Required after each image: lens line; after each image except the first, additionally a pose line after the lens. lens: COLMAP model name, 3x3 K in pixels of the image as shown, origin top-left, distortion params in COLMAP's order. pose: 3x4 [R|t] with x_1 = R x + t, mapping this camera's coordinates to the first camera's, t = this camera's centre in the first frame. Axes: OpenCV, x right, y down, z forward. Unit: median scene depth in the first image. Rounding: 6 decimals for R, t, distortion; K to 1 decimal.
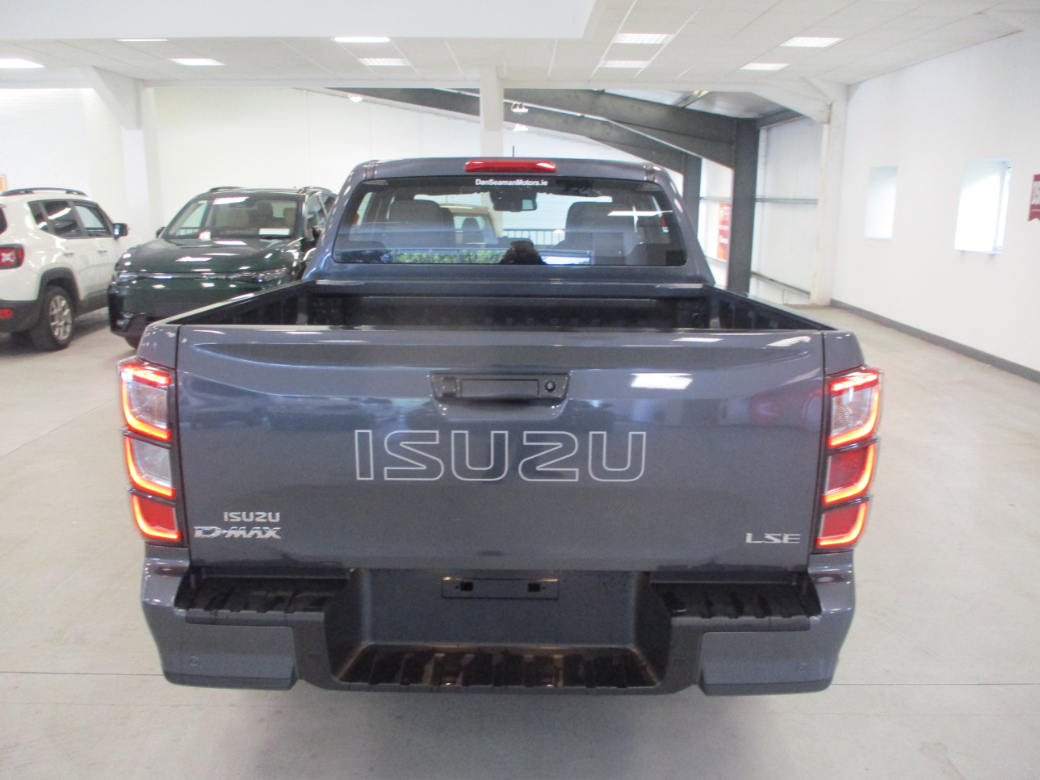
lens RADIAL K [[845.4, 0, 520.0], [0, 845.4, 390.0], [0, 0, 1]] dist [-0.053091, -0.010053]
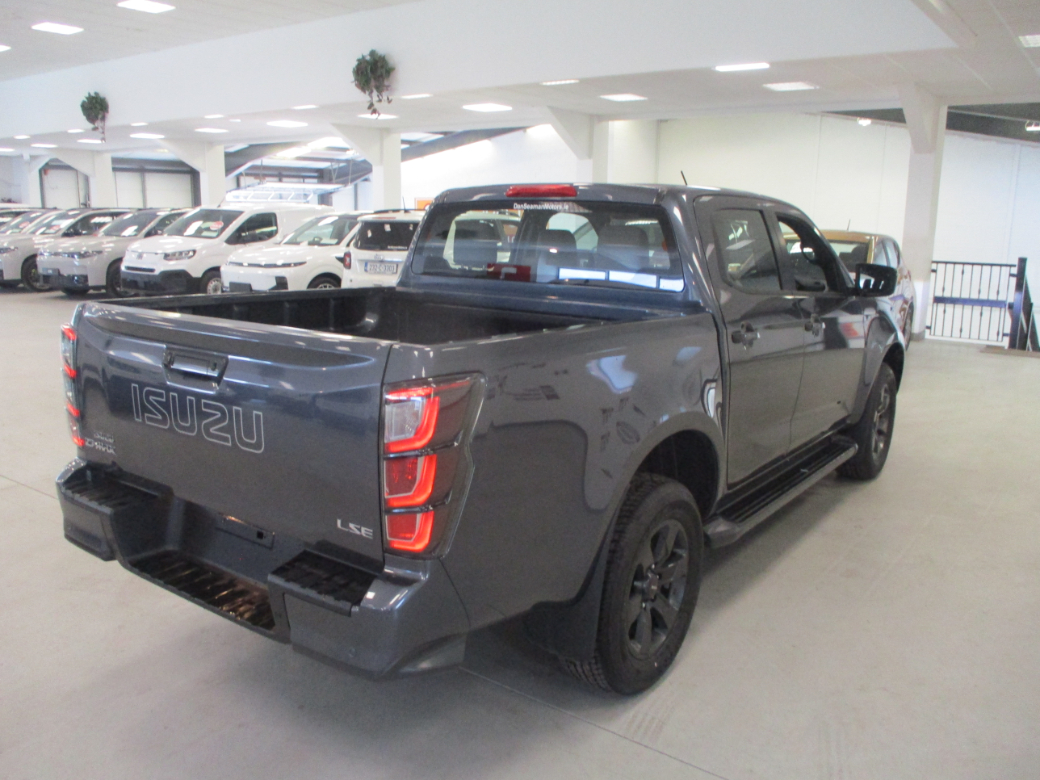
lens RADIAL K [[845.4, 0, 520.0], [0, 845.4, 390.0], [0, 0, 1]] dist [-0.053091, -0.010053]
pose [[0.813606, 0.116921, -0.569539, 1.077896], [-0.133227, 0.990999, 0.013122, -0.044908], [0.565947, 0.065202, 0.821859, 0.211369]]
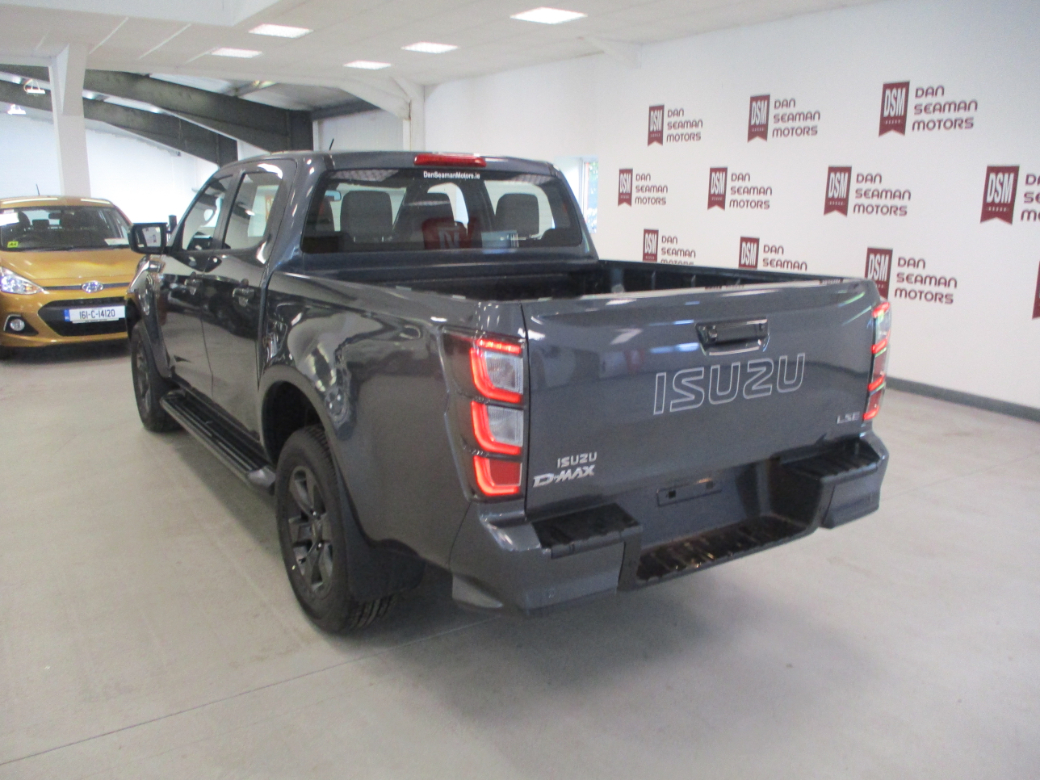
lens RADIAL K [[845.4, 0, 520.0], [0, 845.4, 390.0], [0, 0, 1]] dist [-0.053091, -0.010053]
pose [[0.837420, -0.118567, 0.533544, -0.997734], [0.112948, 0.992656, 0.043316, -0.006251], [-0.534762, 0.023989, 0.844662, 0.039070]]
